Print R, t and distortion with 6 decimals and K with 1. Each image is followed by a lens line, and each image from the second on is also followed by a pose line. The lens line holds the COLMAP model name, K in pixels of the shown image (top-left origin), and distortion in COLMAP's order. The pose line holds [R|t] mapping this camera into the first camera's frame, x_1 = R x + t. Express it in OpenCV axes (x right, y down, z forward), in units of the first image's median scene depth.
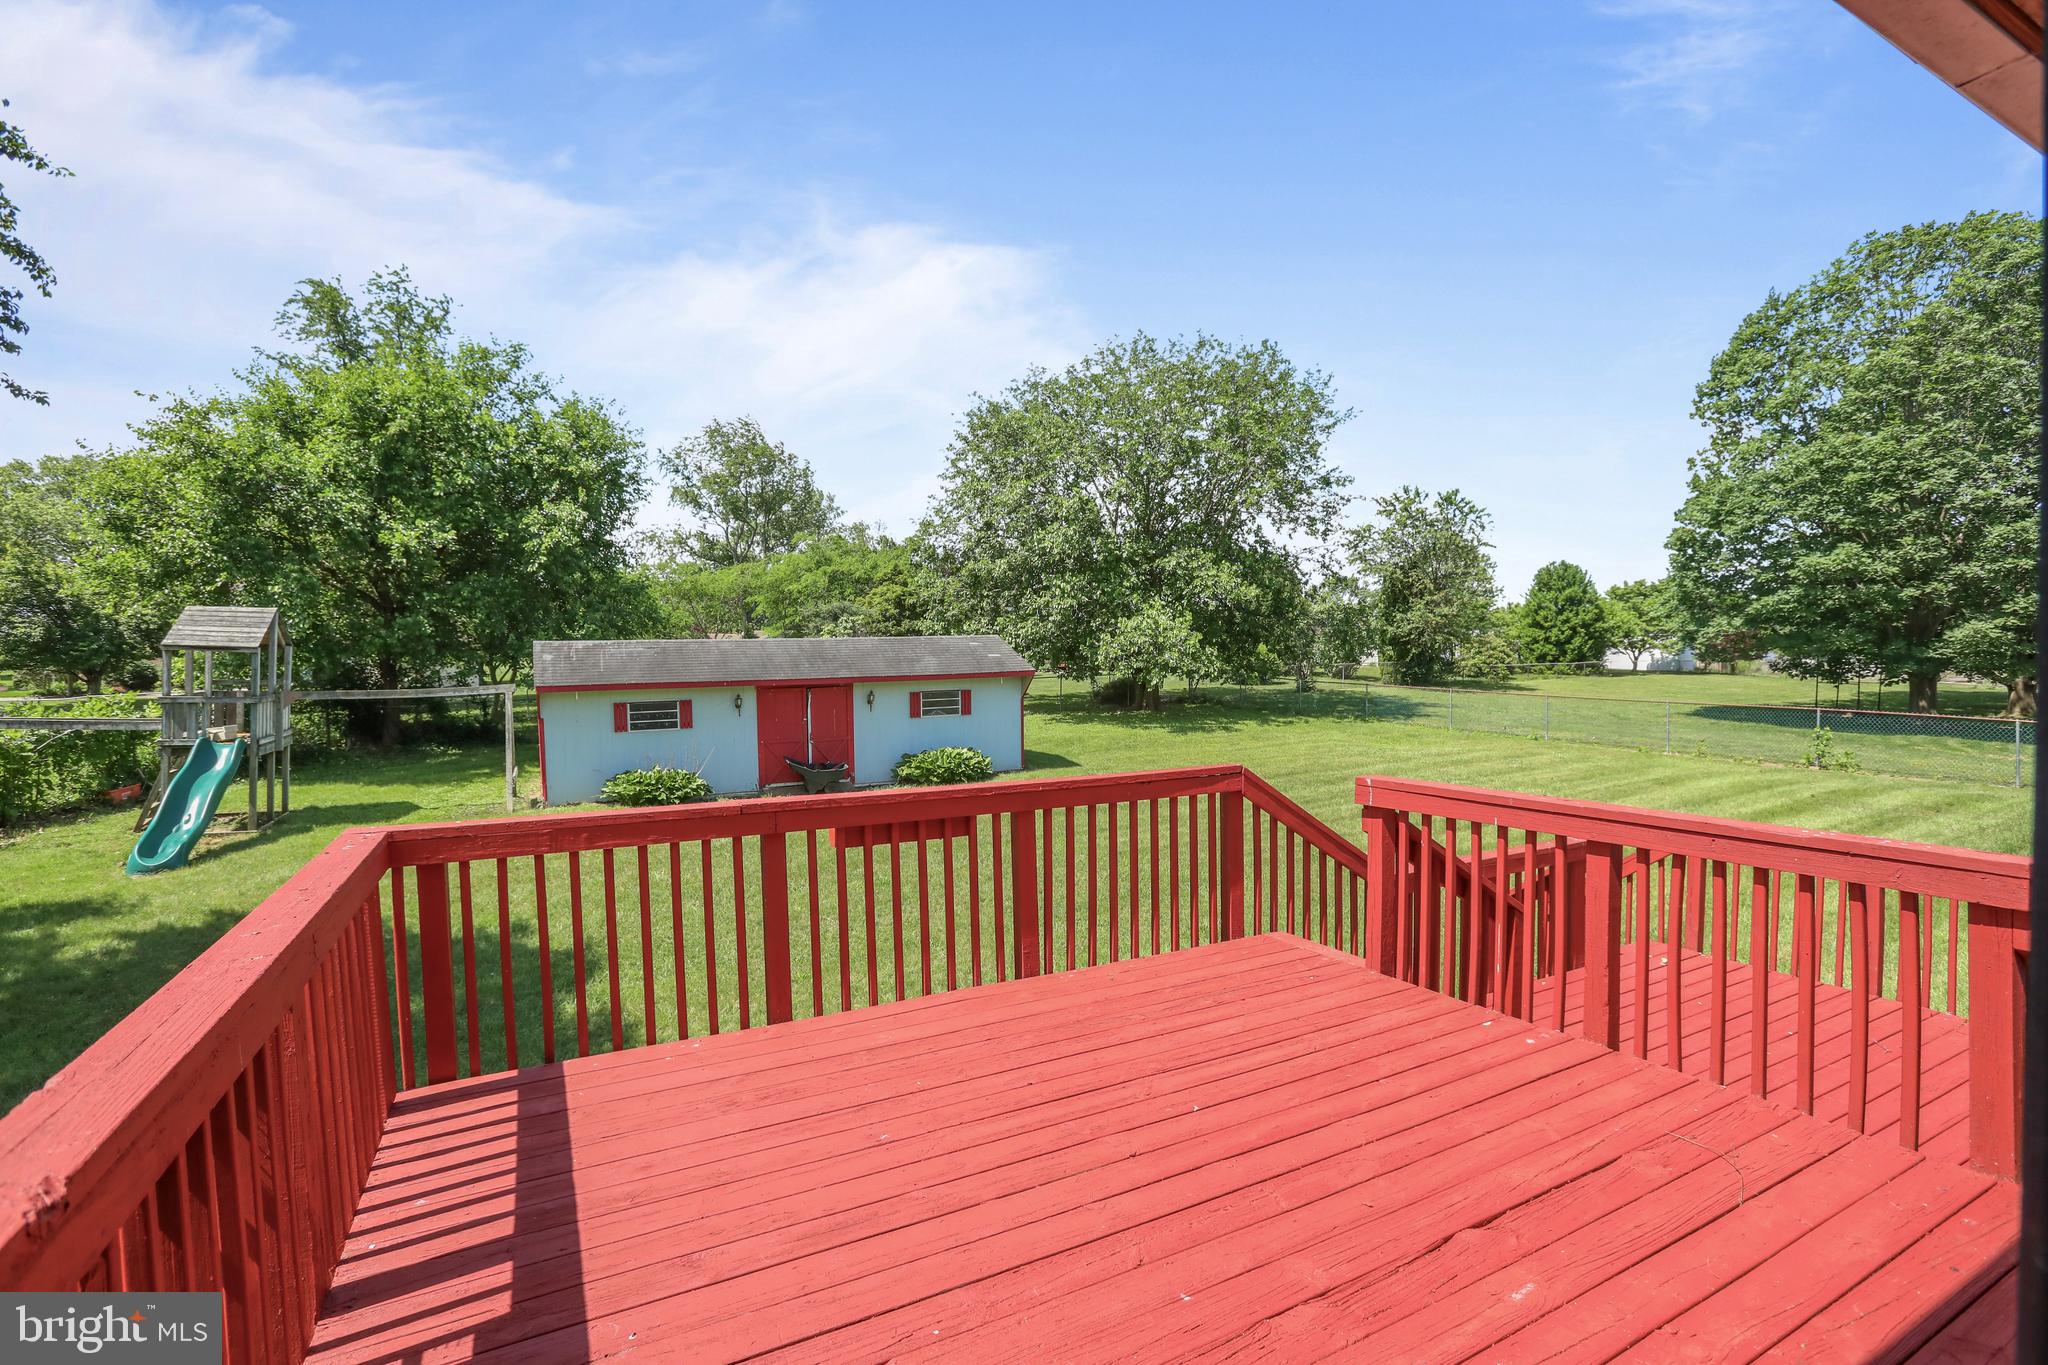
lens RADIAL K [[940.9, 0, 1029.4], [0, 940.9, 686.4], [0, 0, 1]] dist [-0.056748, 0.011204]
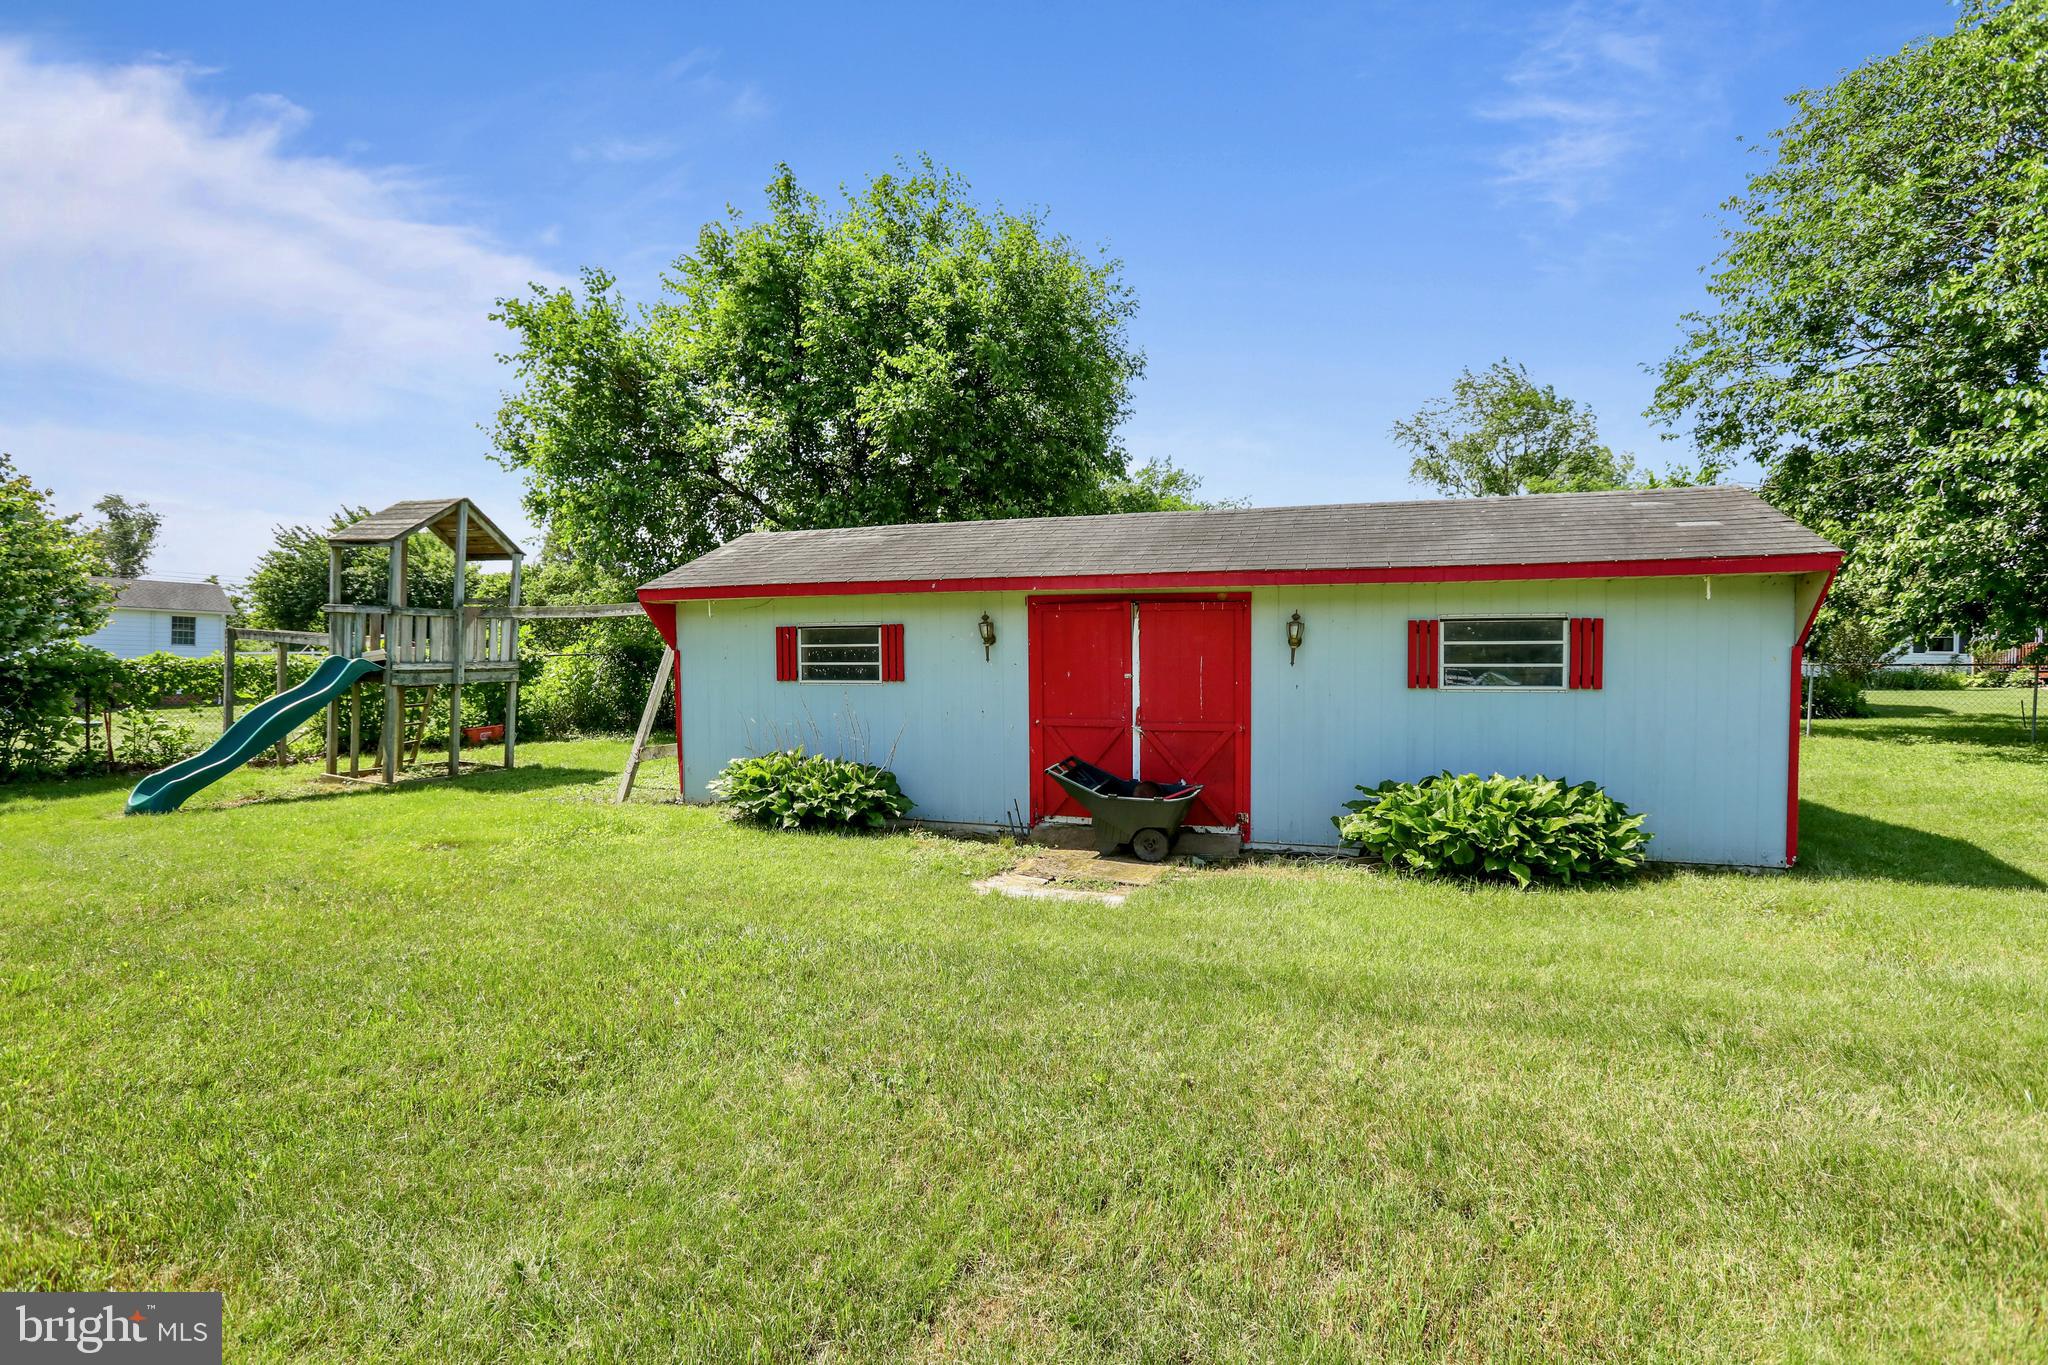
lens RADIAL K [[940.9, 0, 1027.8], [0, 940.9, 687.2], [0, 0, 1]] dist [-0.056748, 0.011204]
pose [[0.661820, 0.022243, -0.749333, 0.055411], [-0.046233, 0.998868, -0.011183, 0.044385], [0.748236, 0.042045, 0.662099, 0.631514]]
